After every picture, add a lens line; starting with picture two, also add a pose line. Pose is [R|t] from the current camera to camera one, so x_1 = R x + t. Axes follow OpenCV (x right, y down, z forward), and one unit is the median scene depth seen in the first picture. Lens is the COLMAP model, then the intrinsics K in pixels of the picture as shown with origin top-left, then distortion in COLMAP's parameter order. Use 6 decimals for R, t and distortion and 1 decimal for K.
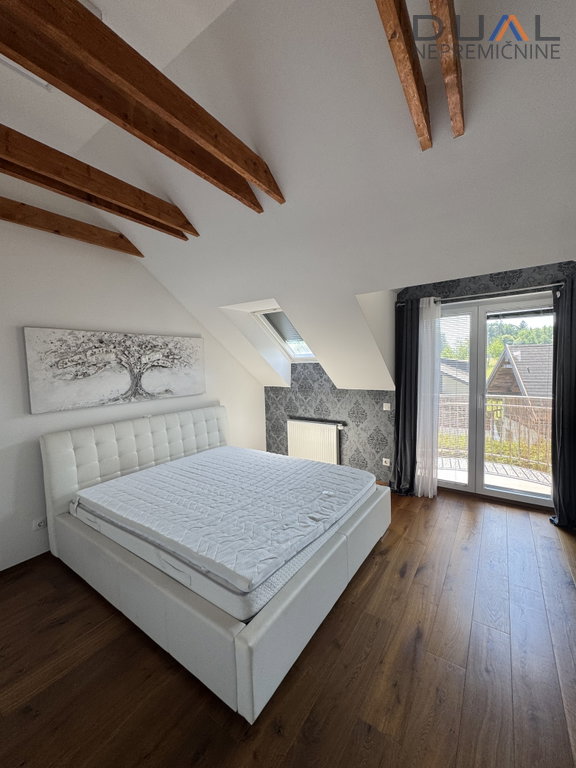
lens RADIAL K [[307.8, 0, 288.0], [0, 307.8, 384.0], [0, 0, 1]] dist [-0.003711, -0.000013]
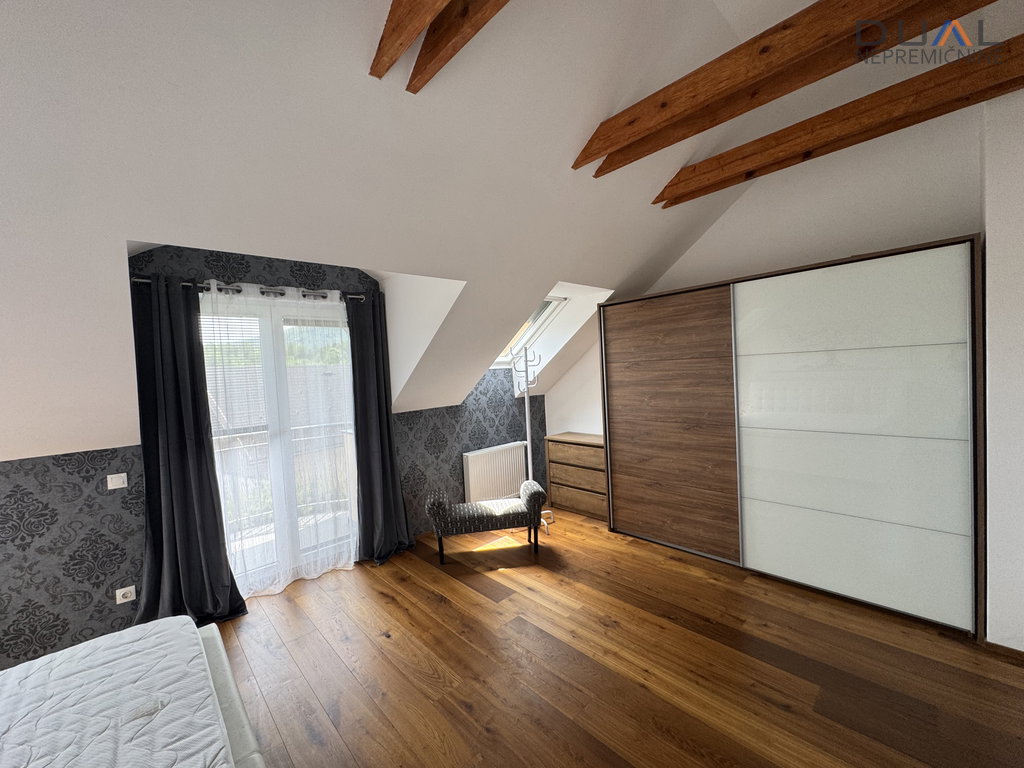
lens RADIAL K [[413.0, 0, 512.0], [0, 413.0, 384.0], [0, 0, 1]] dist [-0.000130, 0.000167]
pose [[0.213576, -0.026166, 0.976576, -0.260145], [0.109726, 0.993958, 0.002635, -0.017666], [-0.970745, 0.106593, 0.215157, 0.336246]]
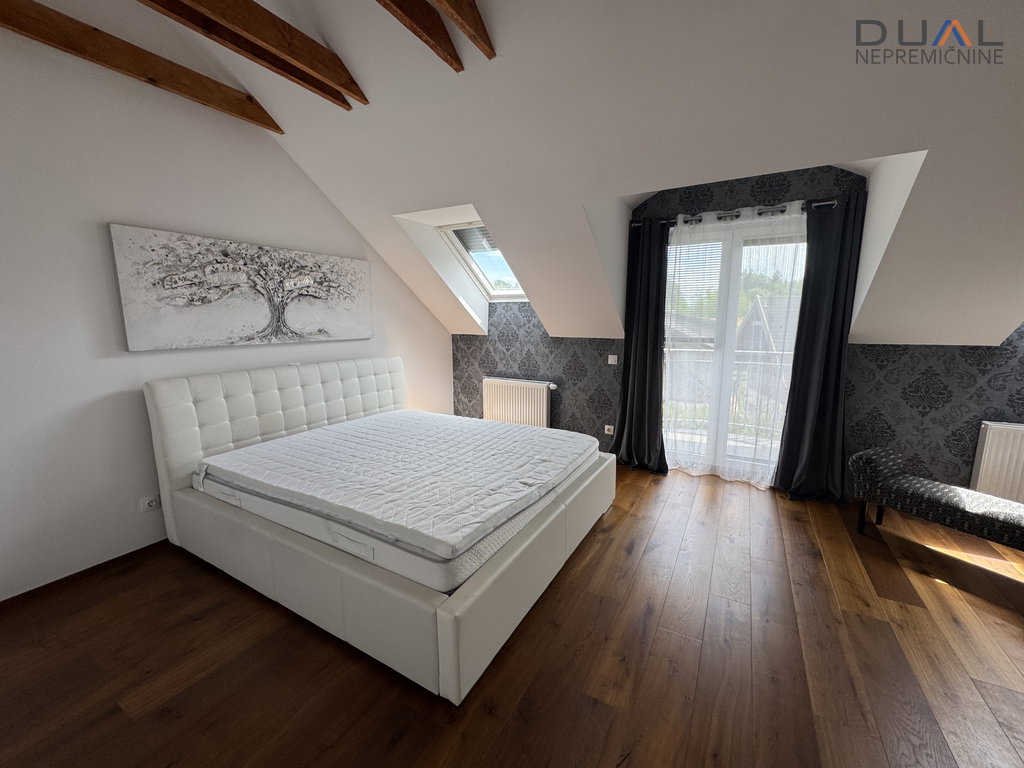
lens RADIAL K [[410.3, 0, 512.0], [0, 410.3, 384.0], [0, 0, 1]] dist [-0.003711, -0.000013]
pose [[0.995711, 0.009294, 0.092051, -0.040322], [-0.017609, 0.995792, 0.089937, 0.066832], [-0.090828, -0.091172, 0.991684, -0.019145]]
